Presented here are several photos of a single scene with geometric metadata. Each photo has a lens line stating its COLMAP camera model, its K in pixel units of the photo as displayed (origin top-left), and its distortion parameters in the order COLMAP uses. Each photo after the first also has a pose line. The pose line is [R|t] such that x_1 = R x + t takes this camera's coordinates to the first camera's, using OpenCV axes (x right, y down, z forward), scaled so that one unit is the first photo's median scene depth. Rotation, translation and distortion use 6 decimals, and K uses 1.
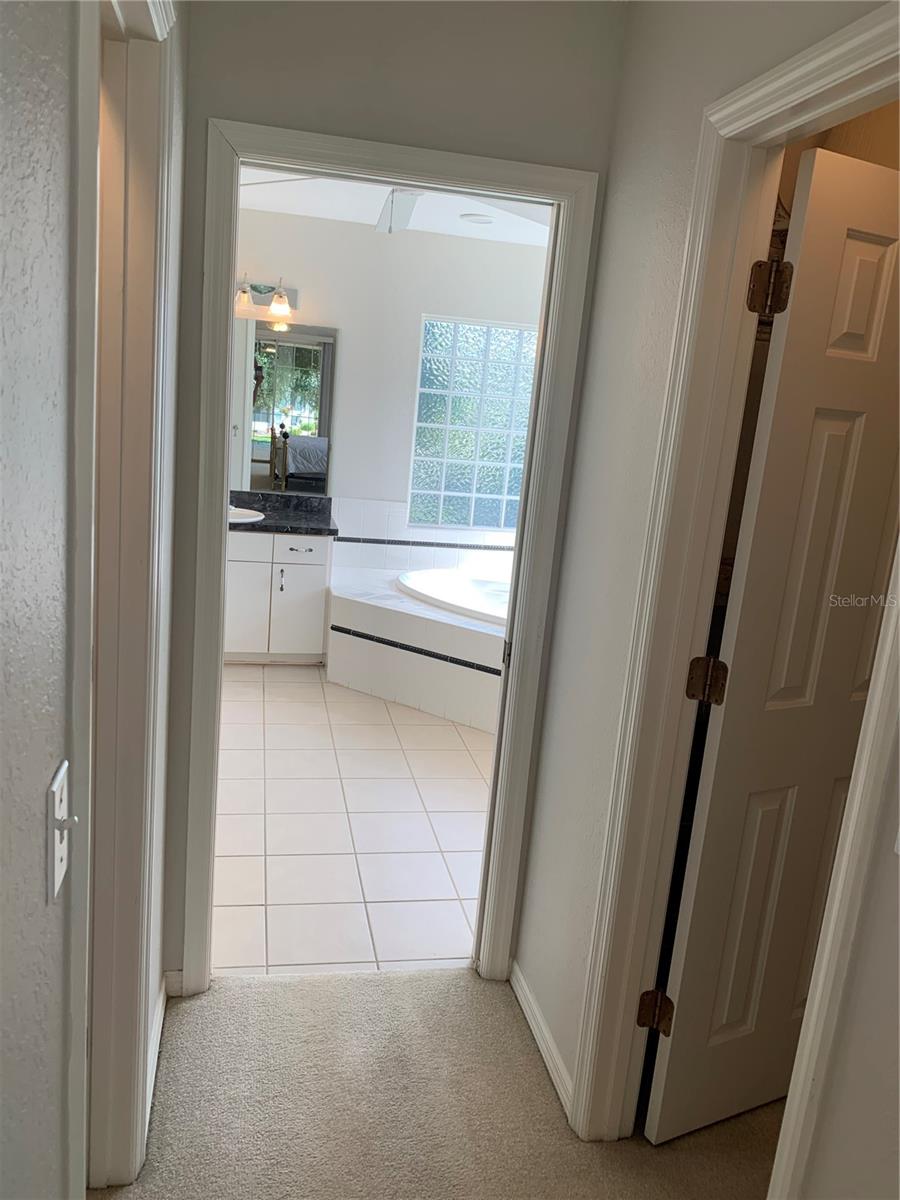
lens RADIAL K [[914.6, 0, 450.0], [0, 914.6, 600.0], [0, 0, 1]] dist [0.003199, 0.004726]
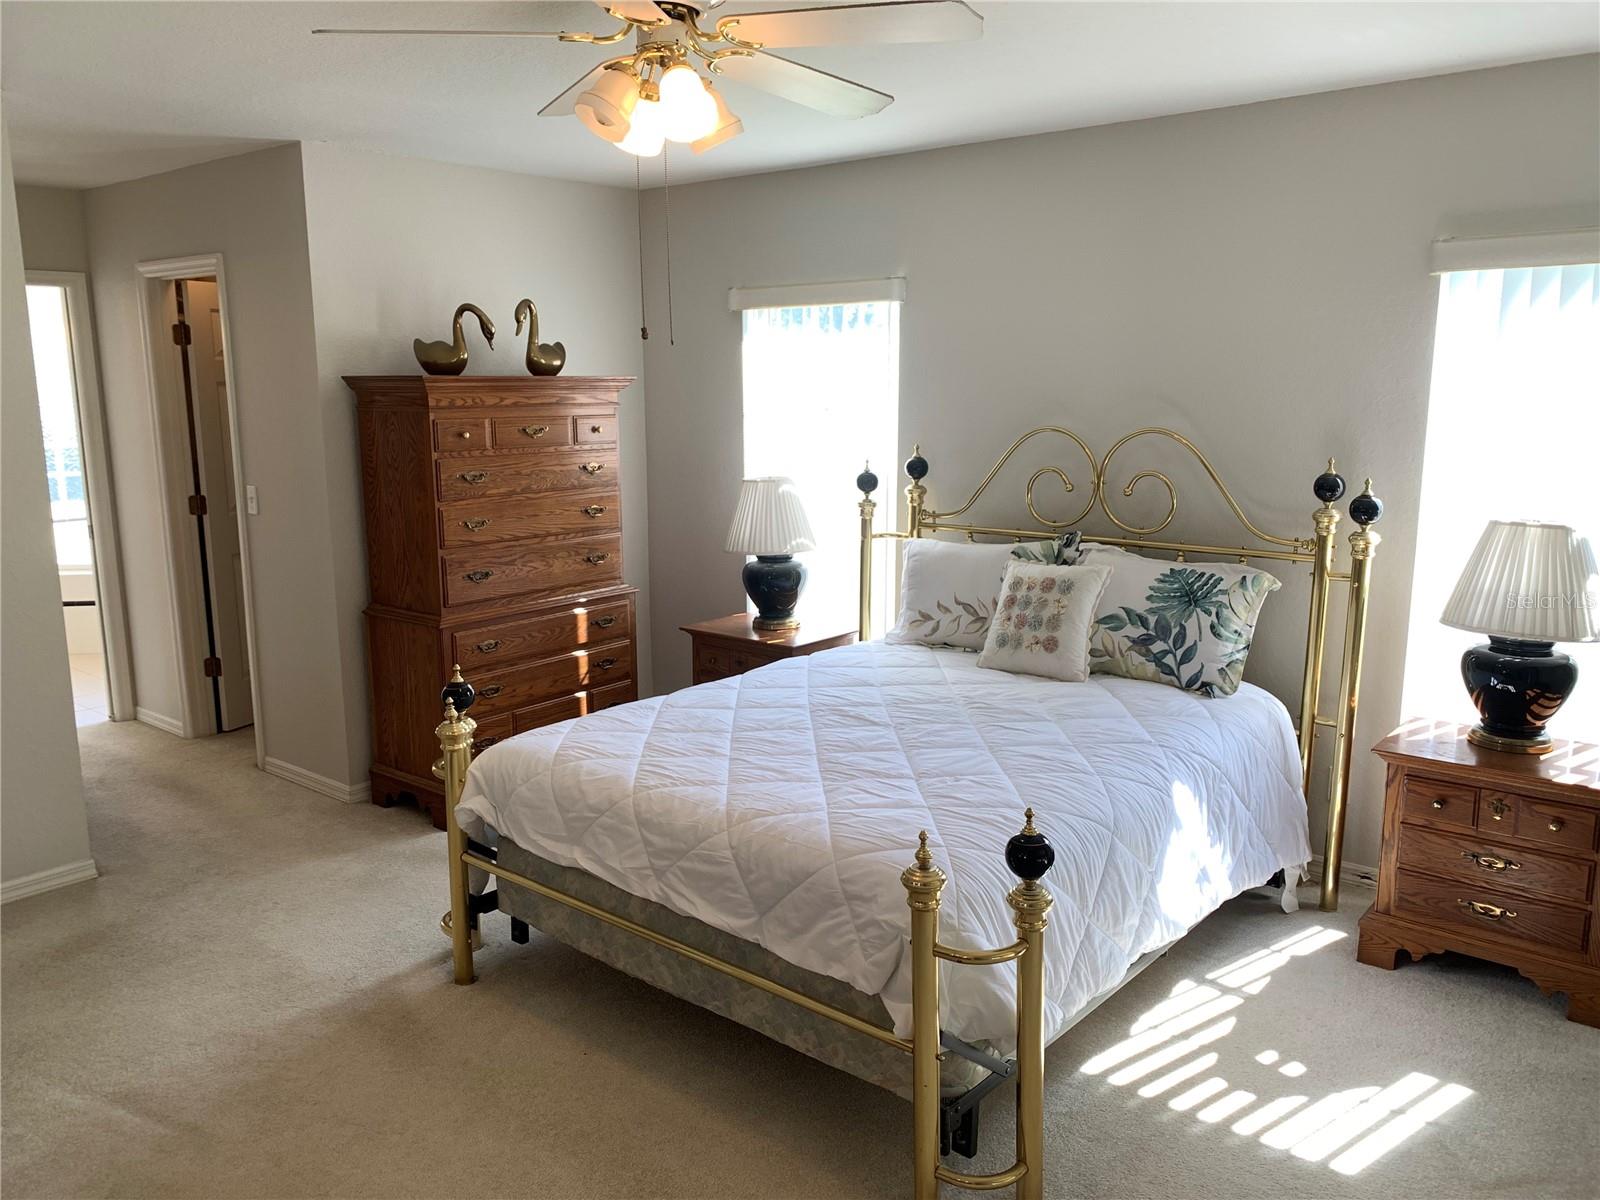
lens RADIAL K [[1219.5, 0, 800.0], [0, 1219.5, 600.0], [0, 0, 1]] dist [0.003199, 0.004726]
pose [[0.782344, -0.198948, 0.590218, -0.366408], [0.207582, 0.976722, 0.054076, 0.444693], [-0.587237, 0.080212, 0.805431, -2.189674]]
